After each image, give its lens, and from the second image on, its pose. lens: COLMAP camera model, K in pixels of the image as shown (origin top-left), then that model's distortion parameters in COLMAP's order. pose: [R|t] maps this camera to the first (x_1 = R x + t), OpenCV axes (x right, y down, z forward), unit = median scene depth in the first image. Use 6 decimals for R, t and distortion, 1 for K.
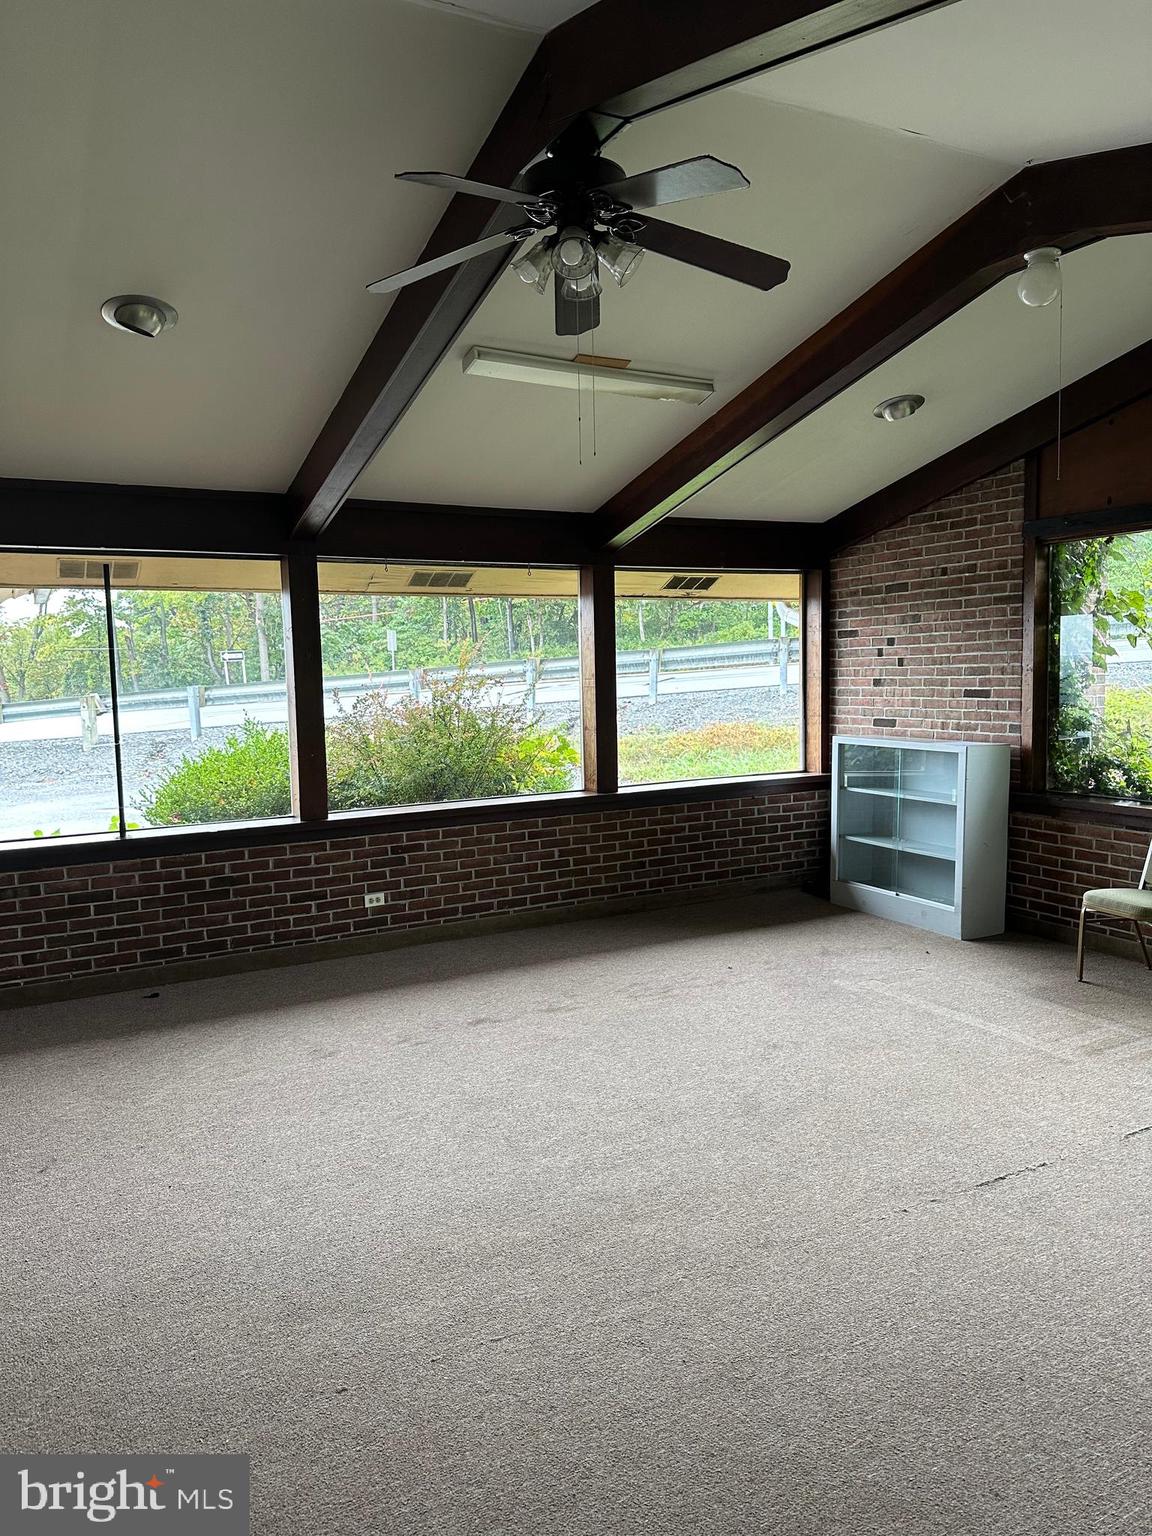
lens RADIAL K [[1059.3, 0, 570.5], [0, 1059.3, 758.6], [0, 0, 1]] dist [0.125012, -0.212690]
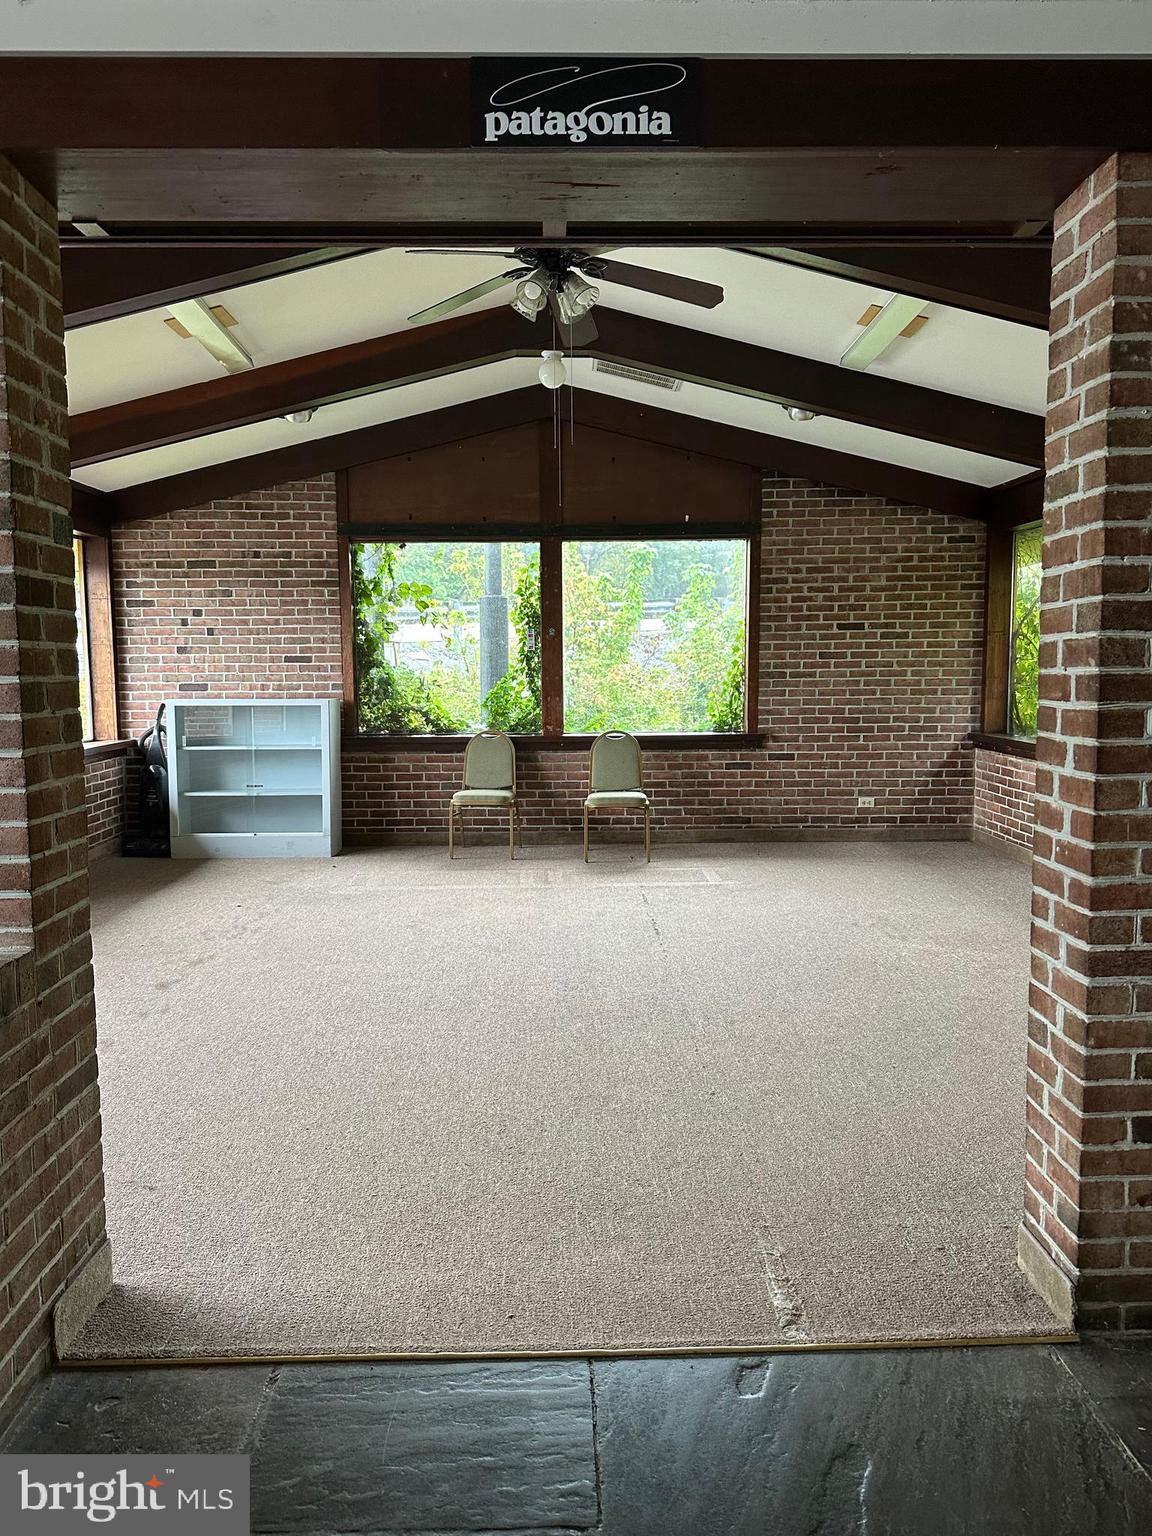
lens RADIAL K [[1059.3, 0, 570.5], [0, 1059.3, 758.6], [0, 0, 1]] dist [0.125012, -0.212690]
pose [[0.472355, -0.070388, 0.878593, -0.536267], [0.070662, 0.996622, 0.041855, 0.022231], [-0.878571, 0.042313, 0.475733, 0.158456]]
